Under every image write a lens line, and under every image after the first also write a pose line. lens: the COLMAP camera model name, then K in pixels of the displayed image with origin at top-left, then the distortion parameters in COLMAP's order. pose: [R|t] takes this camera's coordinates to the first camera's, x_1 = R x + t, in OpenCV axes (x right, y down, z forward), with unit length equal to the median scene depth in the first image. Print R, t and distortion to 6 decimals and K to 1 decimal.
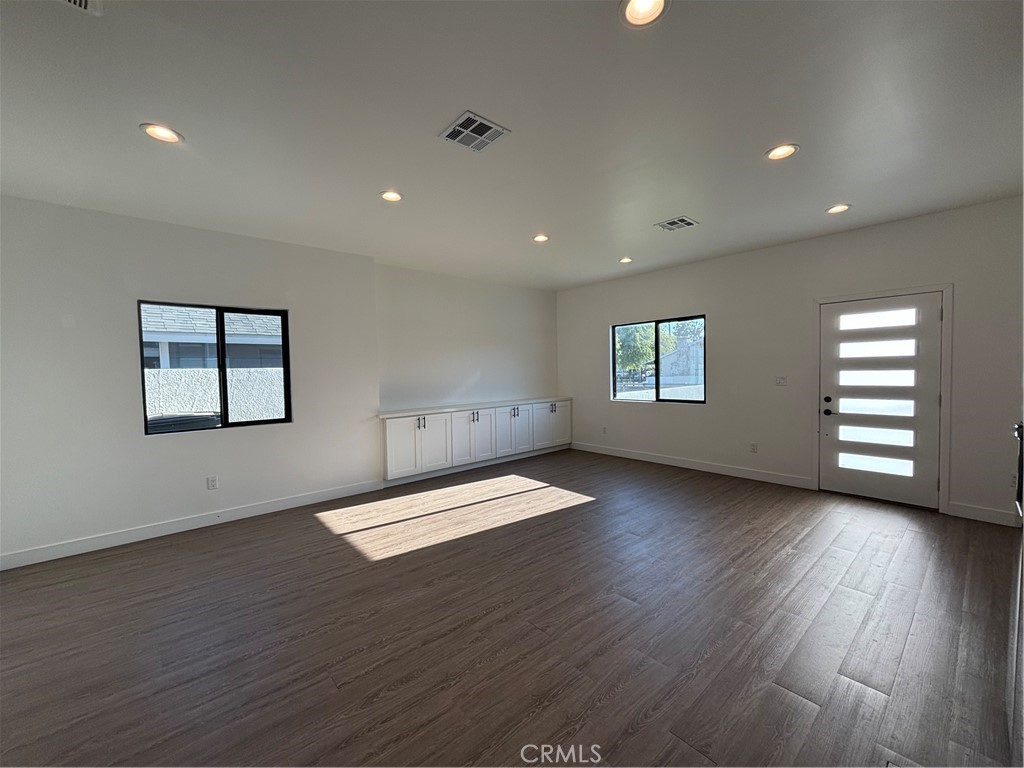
lens RADIAL K [[411.9, 0, 512.0], [0, 411.9, 384.0], [0, 0, 1]] dist [0.013476, -0.008000]
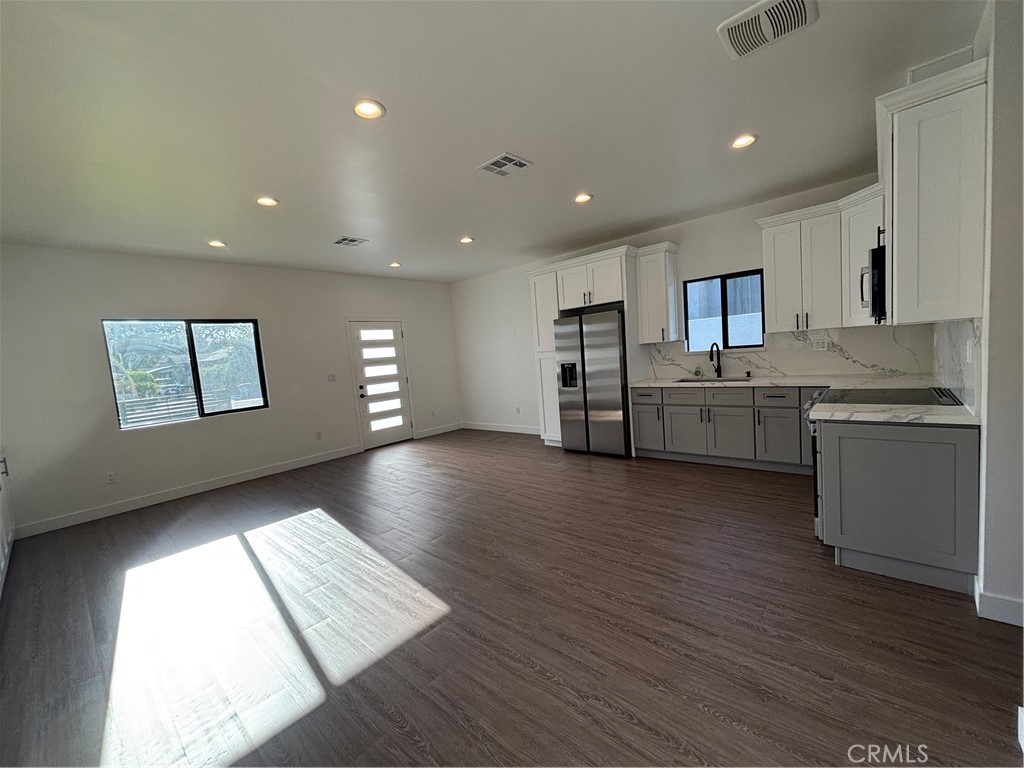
lens RADIAL K [[411.9, 0, 512.0], [0, 411.9, 384.0], [0, 0, 1]] dist [0.013476, -0.008000]
pose [[-0.123262, -0.048399, 0.991193, -0.772770], [0.119696, 0.990793, 0.063264, -0.002853], [-0.985129, 0.126440, -0.116334, 0.665160]]
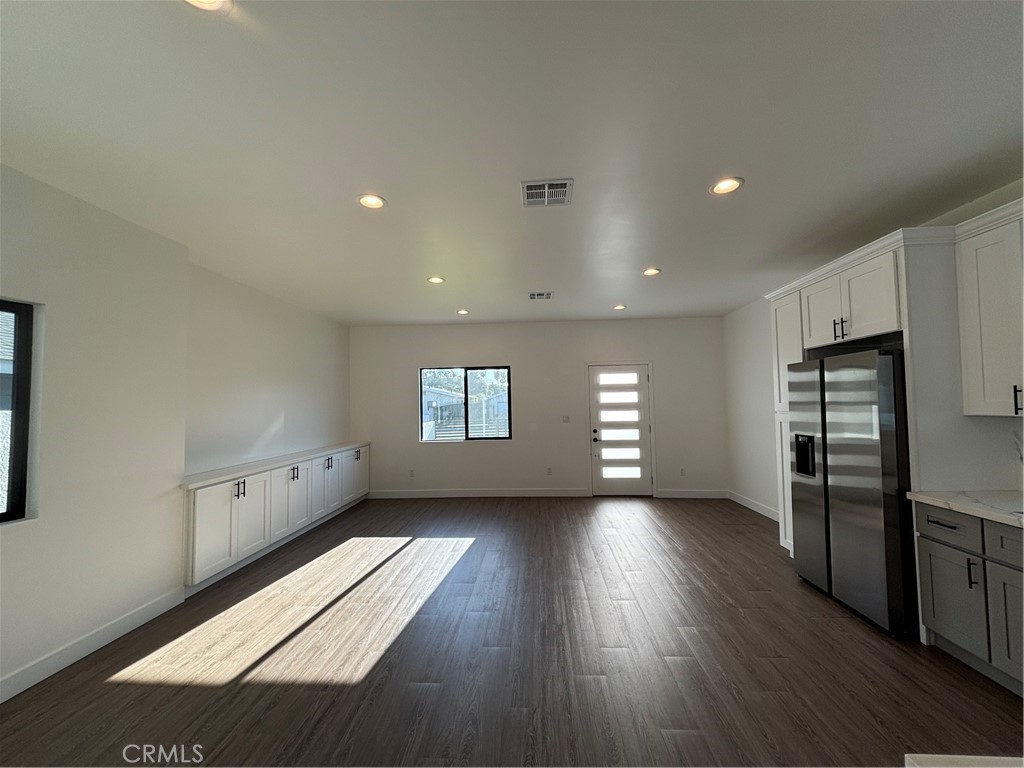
lens RADIAL K [[411.9, 0, 512.0], [0, 411.9, 384.0], [0, 0, 1]] dist [0.013476, -0.008000]
pose [[0.700459, 0.041323, 0.712495, -0.493691], [0.030971, 0.995622, -0.088191, -0.009391], [-0.713020, 0.083841, 0.696113, 0.194280]]
